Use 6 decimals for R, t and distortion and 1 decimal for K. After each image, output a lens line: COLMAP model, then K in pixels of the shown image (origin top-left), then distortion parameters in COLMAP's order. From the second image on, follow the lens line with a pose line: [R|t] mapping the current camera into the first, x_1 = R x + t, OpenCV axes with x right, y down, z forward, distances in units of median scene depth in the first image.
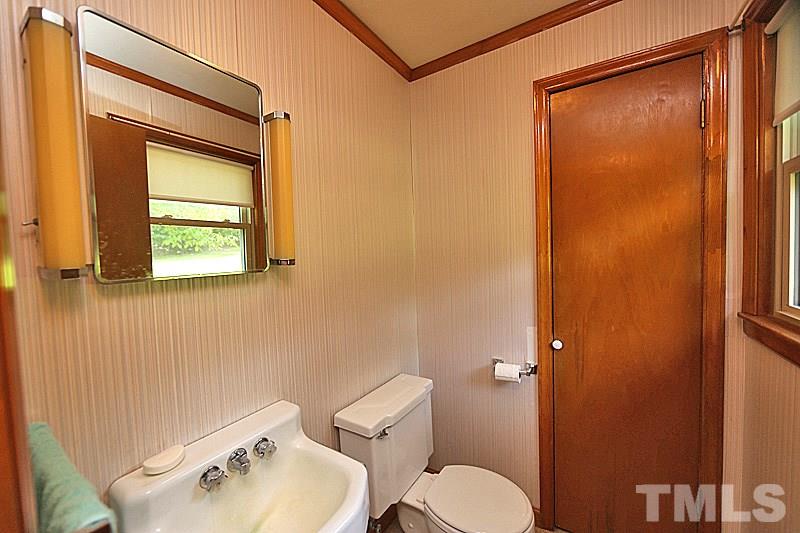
lens RADIAL K [[310.0, 0, 398.2], [0, 310.0, 272.3], [0, 0, 1]] dist [0.003422, 0.000070]
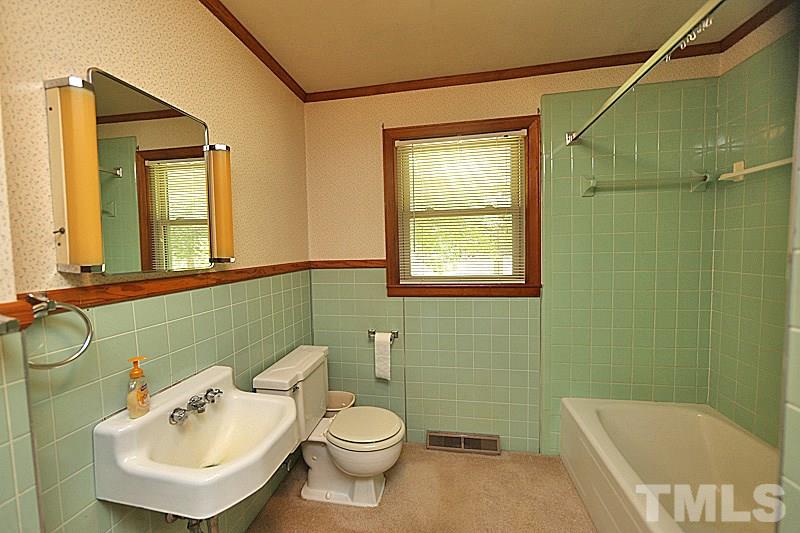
lens RADIAL K [[310.0, 0, 399.8], [0, 310.0, 264.8], [0, 0, 1]] dist [0.003422, 0.000070]
pose [[0.923083, -0.011436, 0.384430, -0.136530], [0.008533, 0.999921, 0.009255, -0.000156], [-0.384505, -0.005263, 0.923108, -0.371064]]
